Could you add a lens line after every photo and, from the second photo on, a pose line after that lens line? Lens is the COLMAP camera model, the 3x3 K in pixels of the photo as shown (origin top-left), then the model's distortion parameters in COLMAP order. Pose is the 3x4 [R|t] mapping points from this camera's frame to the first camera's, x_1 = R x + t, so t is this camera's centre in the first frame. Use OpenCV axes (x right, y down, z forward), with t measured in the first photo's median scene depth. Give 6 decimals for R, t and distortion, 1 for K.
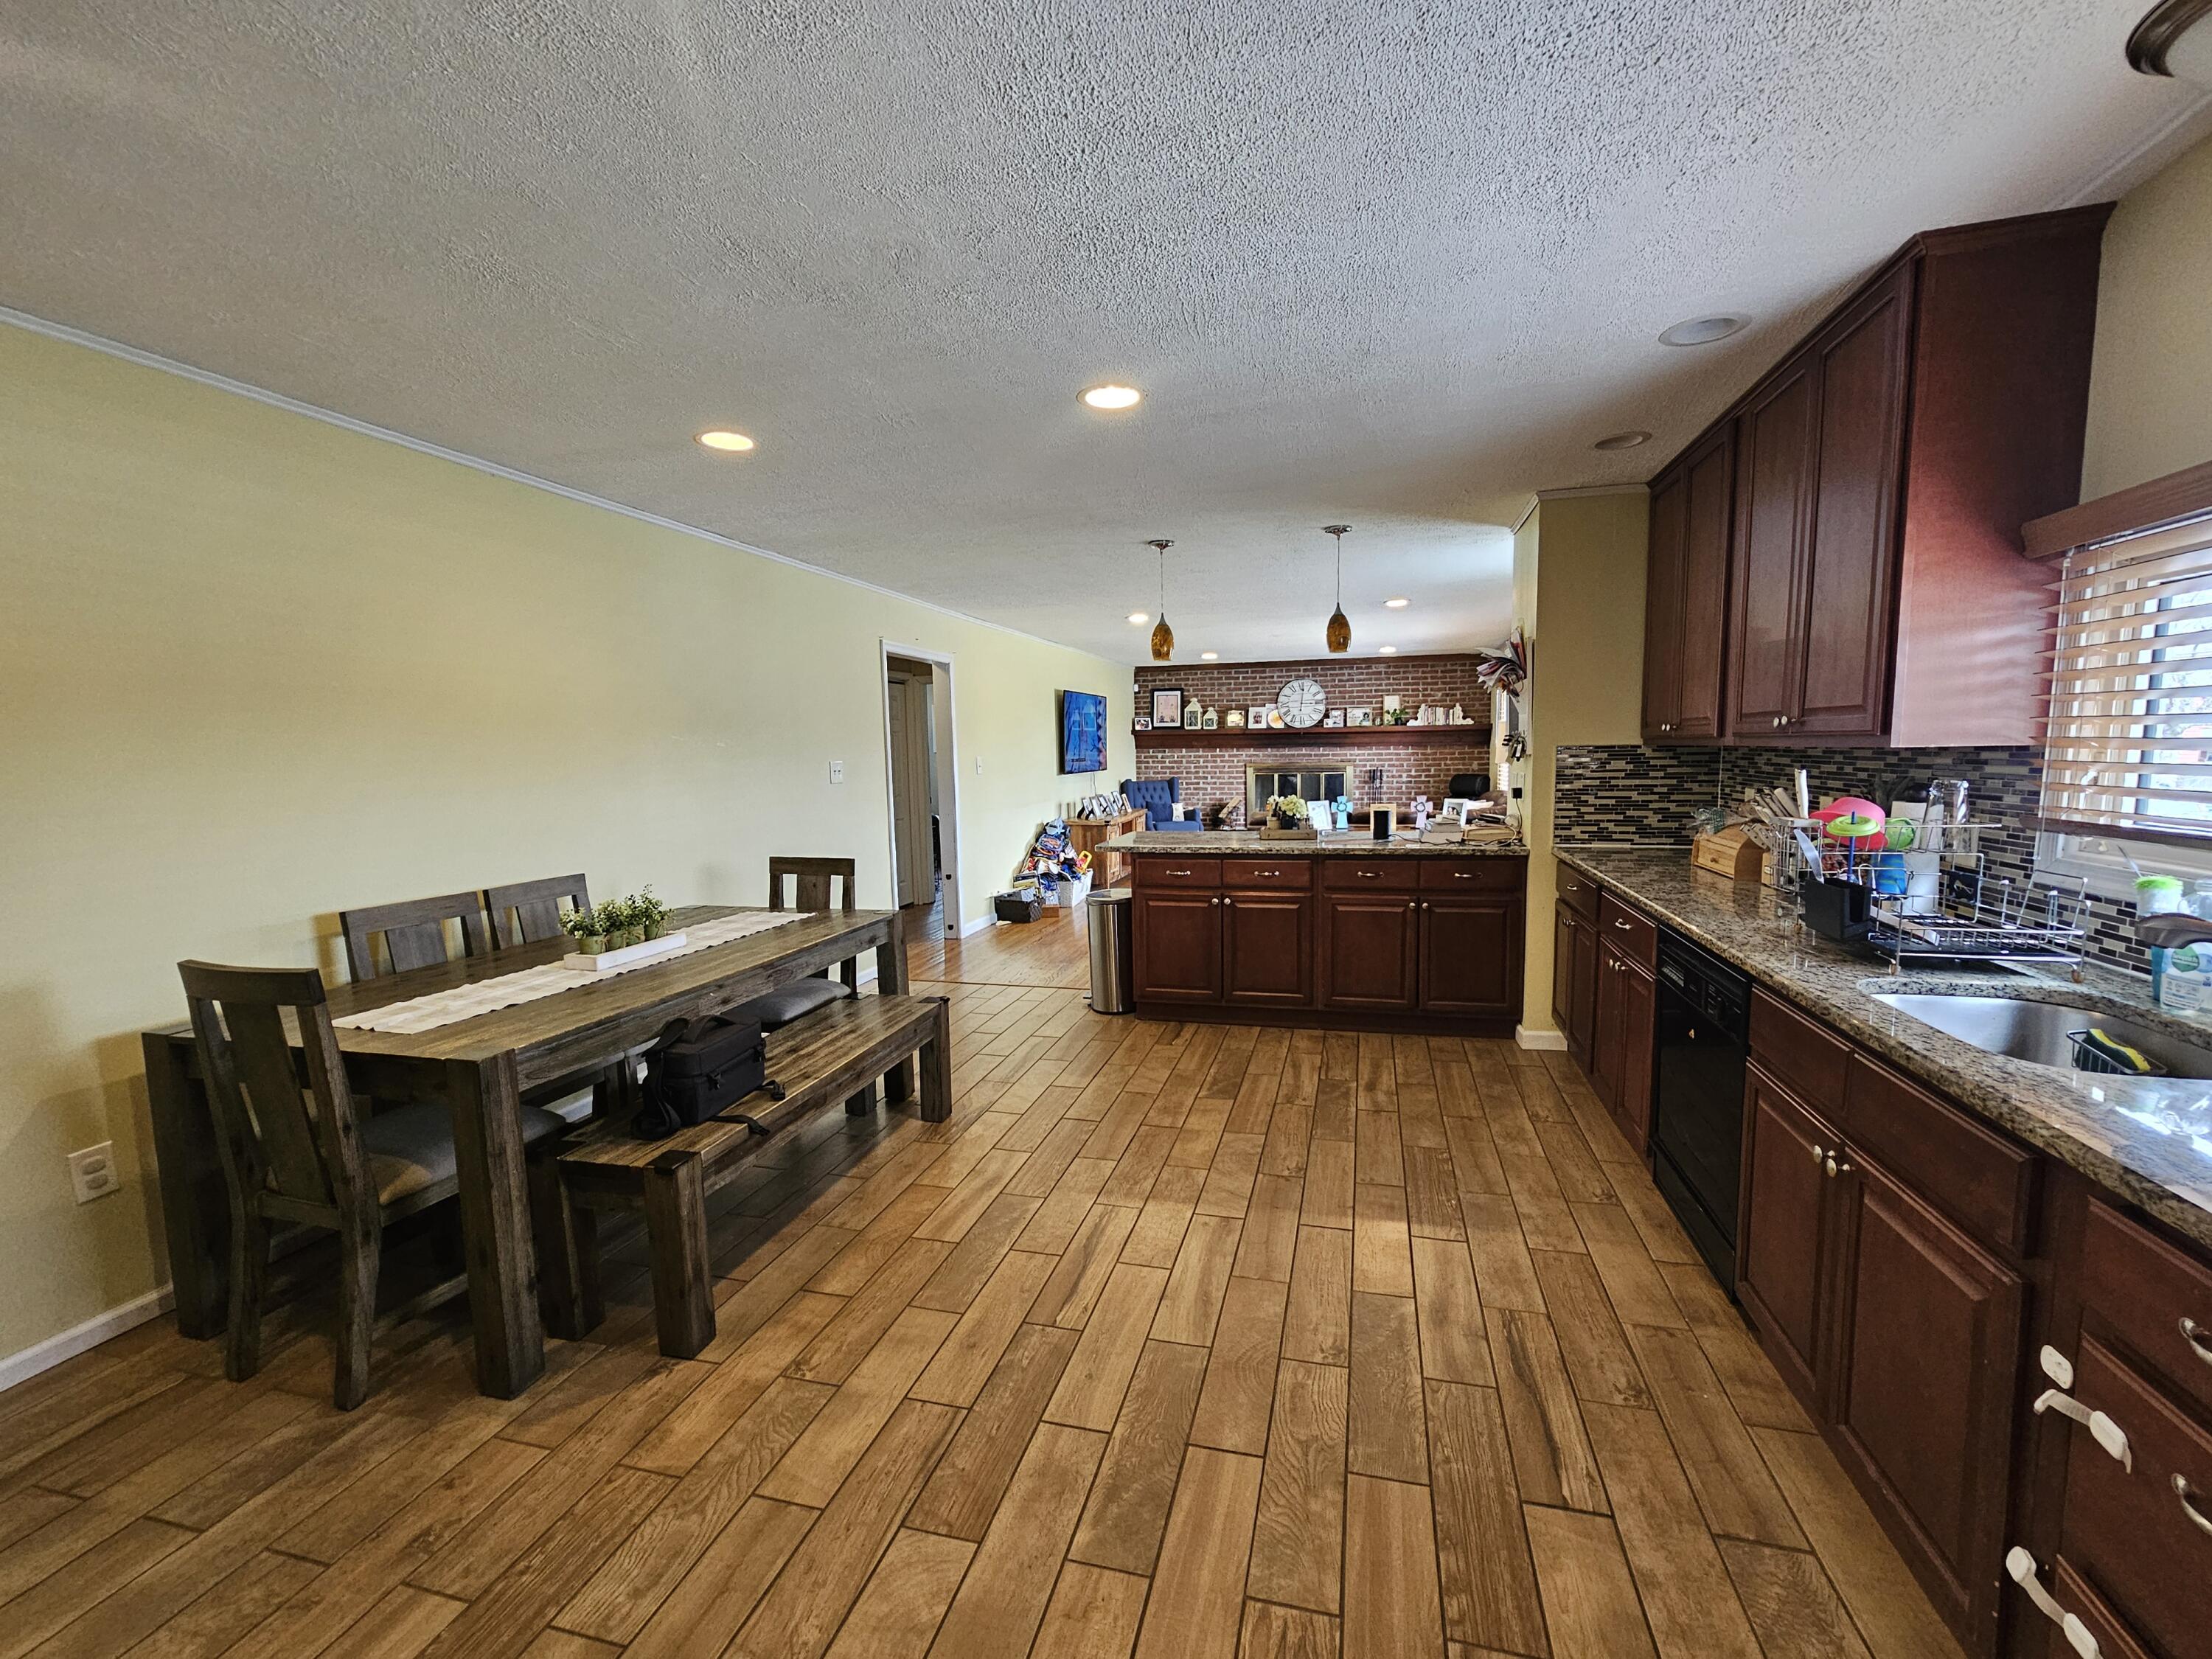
lens RADIAL K [[914.9, 0, 1118.2], [0, 914.9, 845.4], [0, 0, 1]] dist [-0.005393, 0.003154]
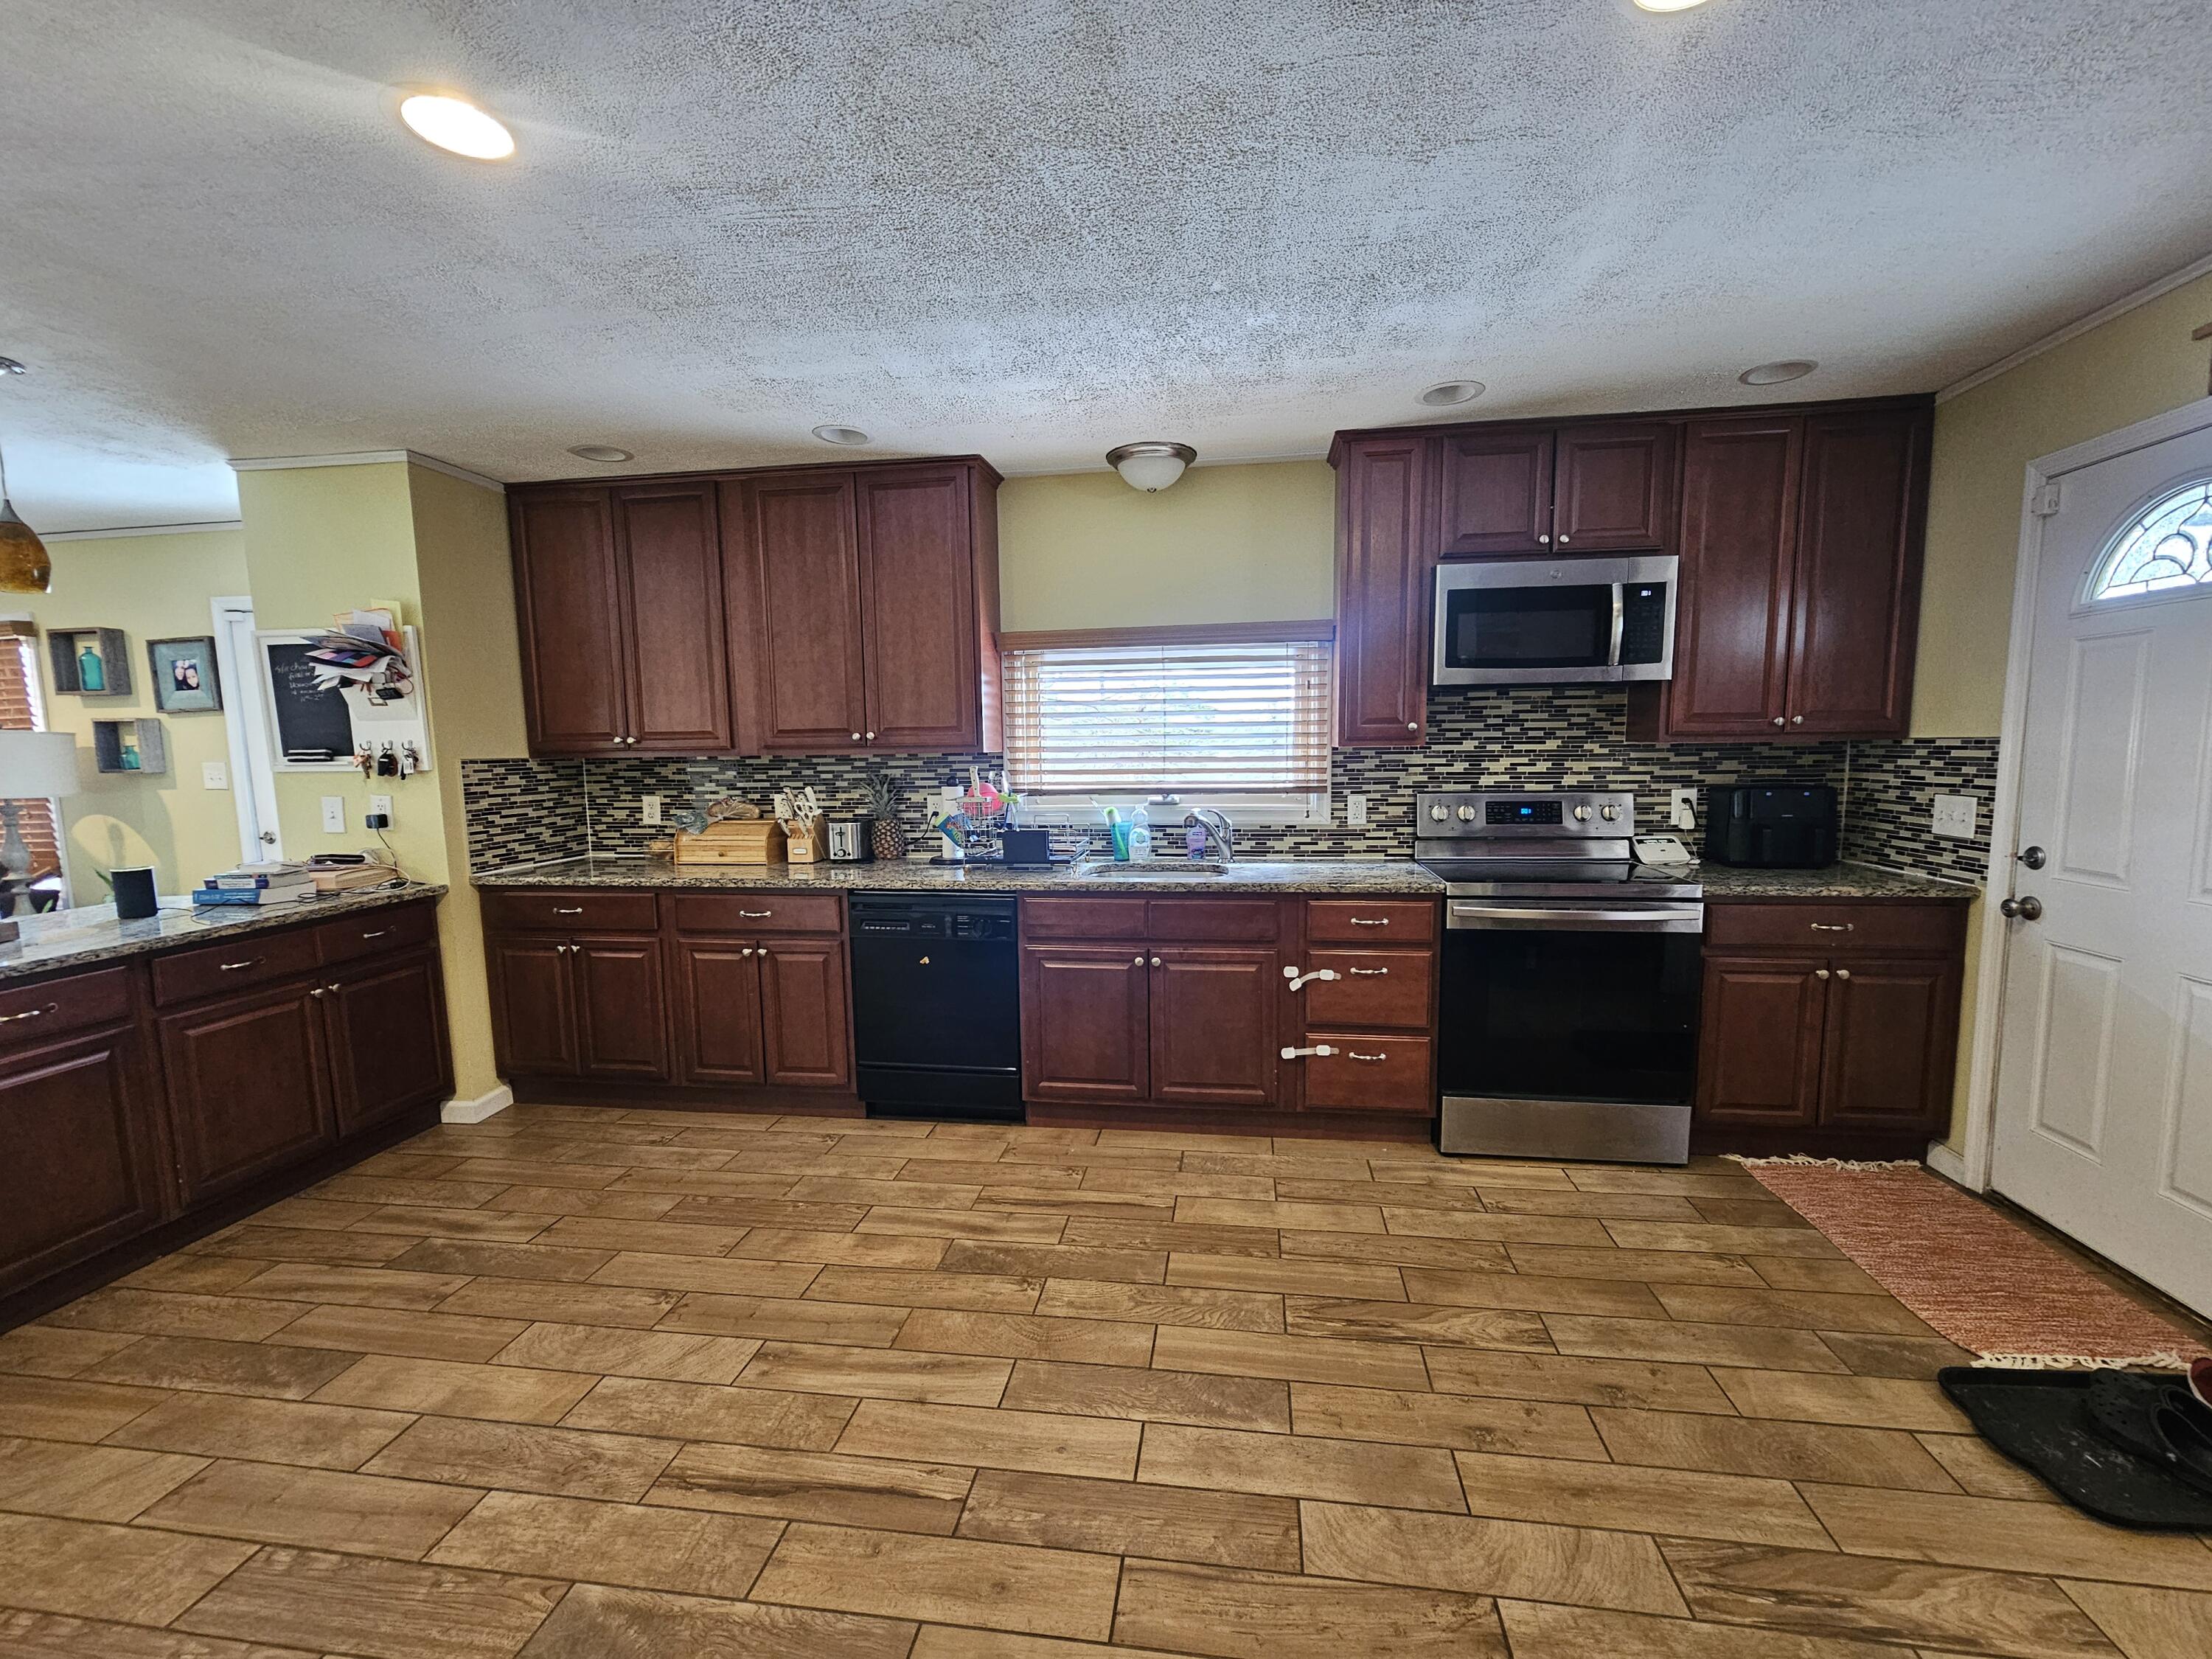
lens RADIAL K [[917.5, 0, 1118.8], [0, 917.5, 840.1], [0, 0, 1]] dist [-0.002803, 0.000090]
pose [[-0.124604, -0.084239, 0.988624, -0.454097], [0.123029, 0.987388, 0.099640, -0.044973], [-0.984549, 0.134045, -0.112669, 0.504289]]
